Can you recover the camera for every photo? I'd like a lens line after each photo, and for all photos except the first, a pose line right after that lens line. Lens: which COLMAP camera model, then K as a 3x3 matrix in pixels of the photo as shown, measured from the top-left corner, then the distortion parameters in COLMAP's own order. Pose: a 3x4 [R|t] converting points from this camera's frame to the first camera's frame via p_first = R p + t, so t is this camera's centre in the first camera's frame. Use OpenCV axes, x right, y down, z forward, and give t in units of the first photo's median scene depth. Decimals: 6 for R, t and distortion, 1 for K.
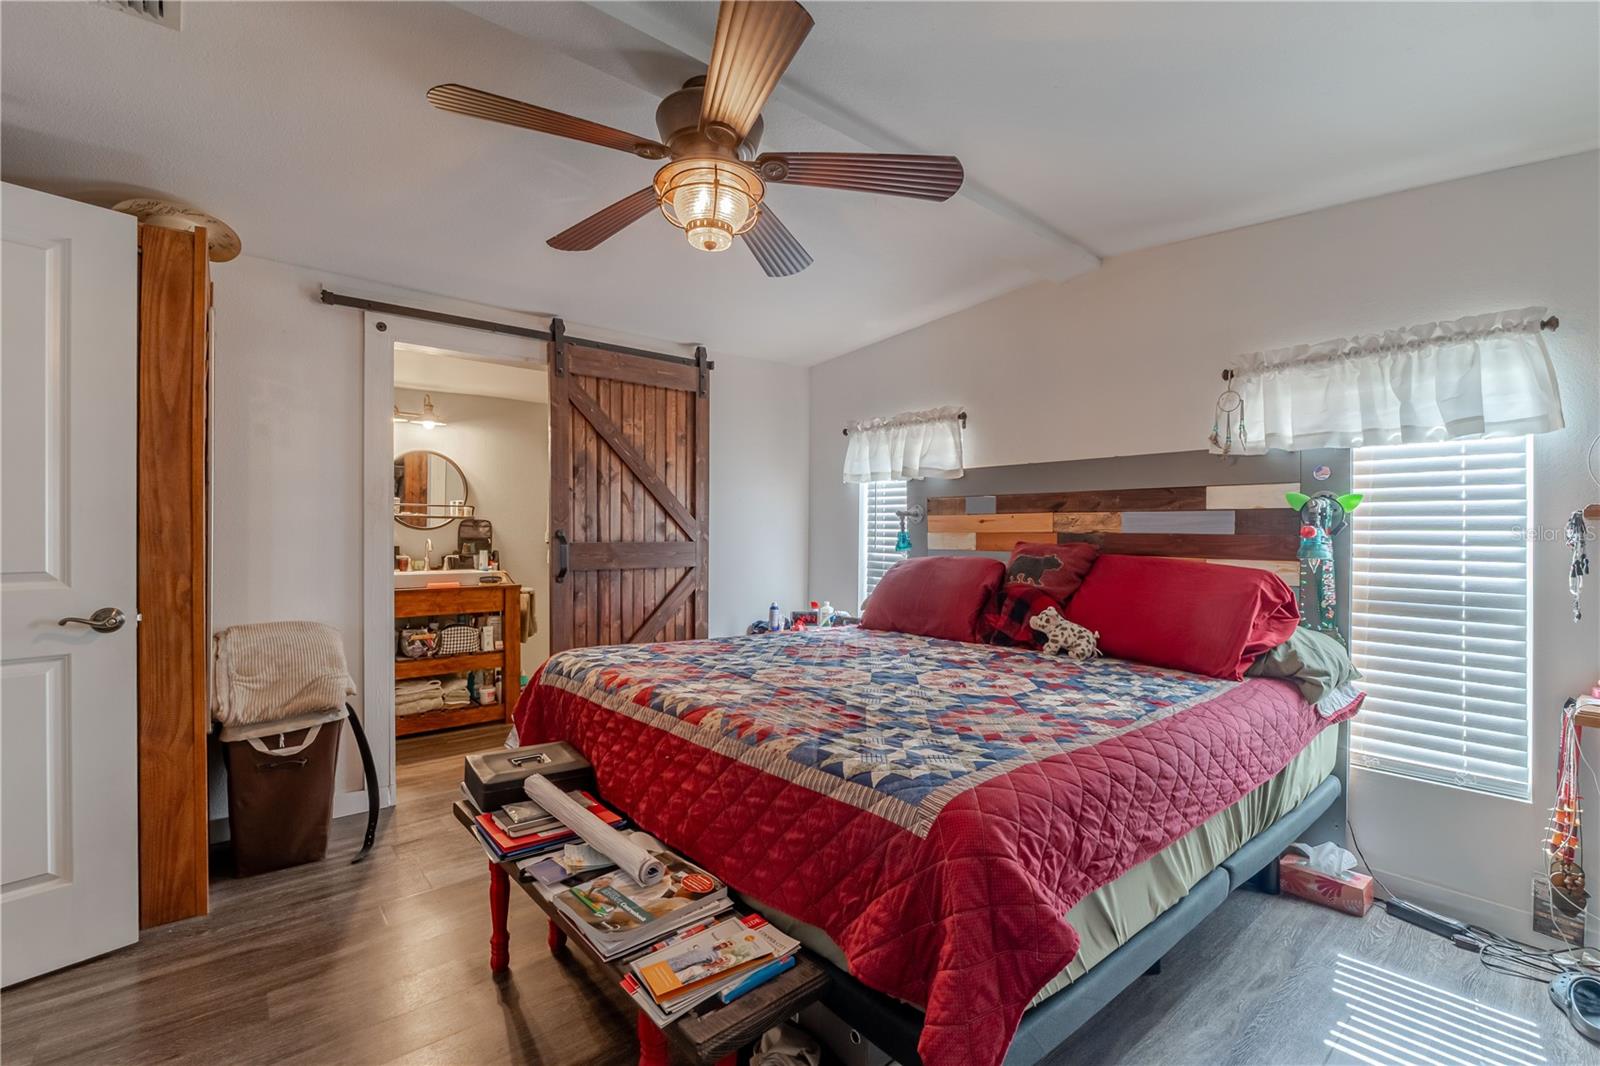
lens RADIAL K [[700.7, 0, 803.9], [0, 700.7, 528.0], [0, 0, 1]] dist [0.001082, -0.000008]
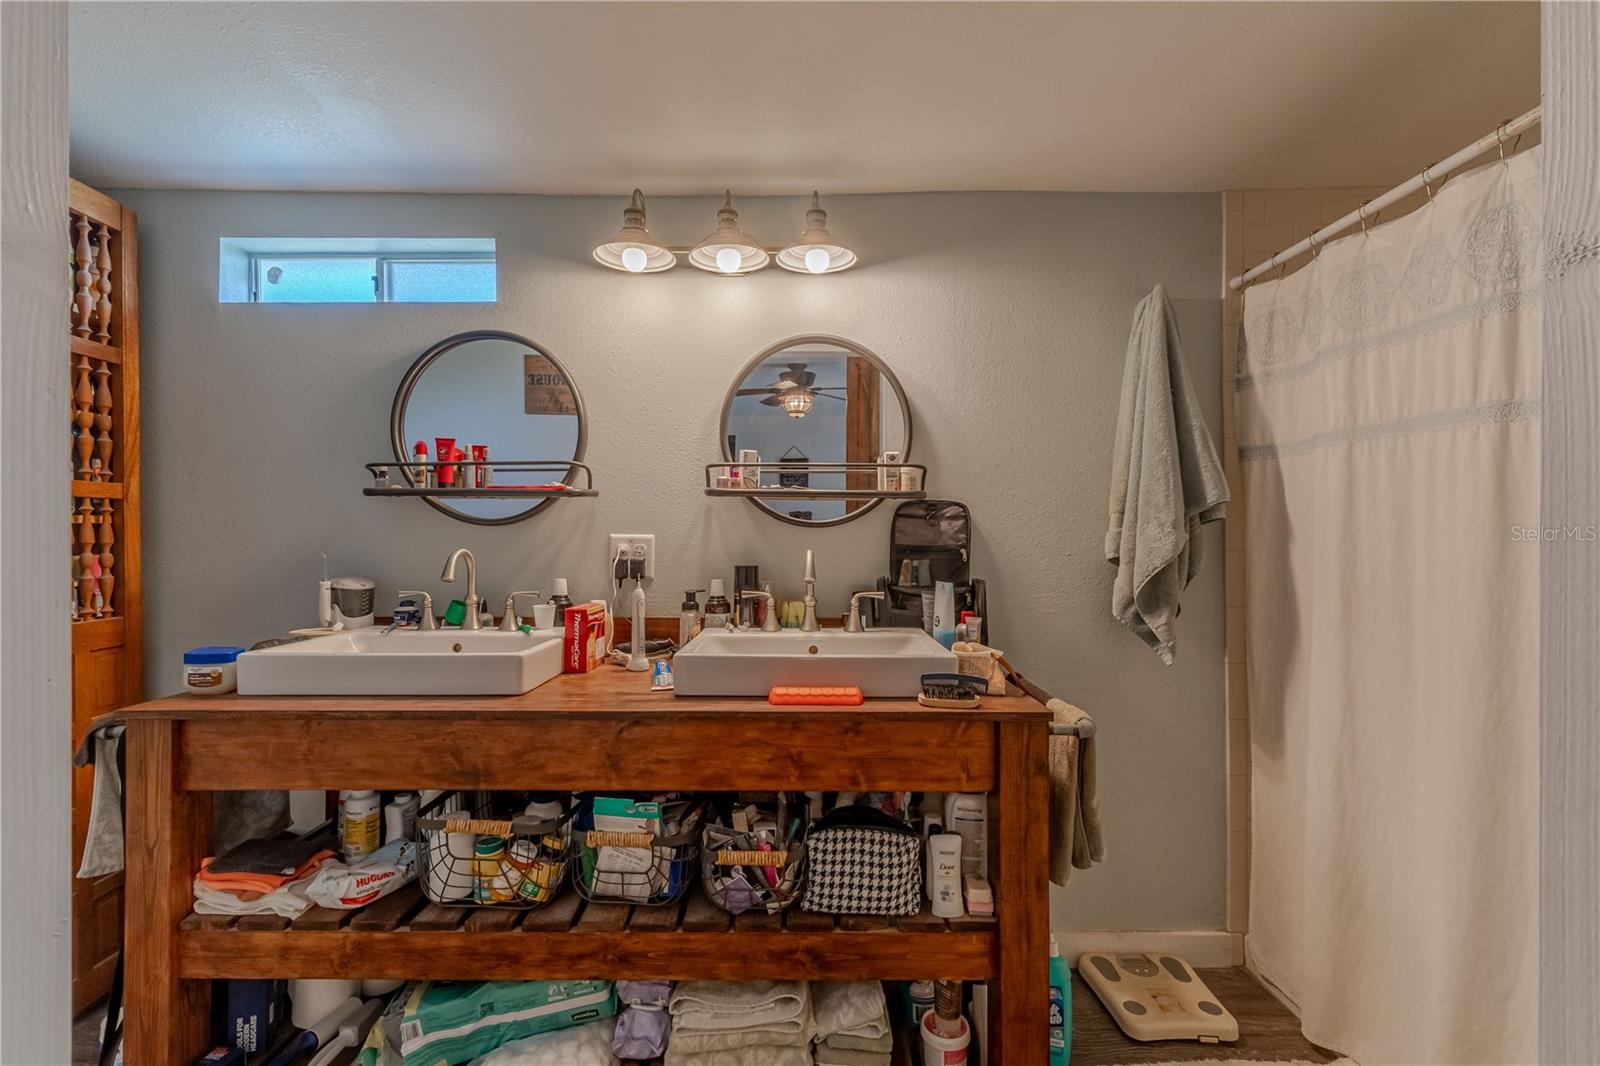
lens RADIAL K [[670.4, 0, 800.0], [0, 670.4, 533.0], [0, 0, 1]] dist [0.002095, 0.000129]
pose [[0.760159, 0.001530, -0.649735, -0.202865], [-0.000239, 0.999998, 0.002075, 0.004079], [0.649737, -0.001422, 0.760158, 0.483556]]
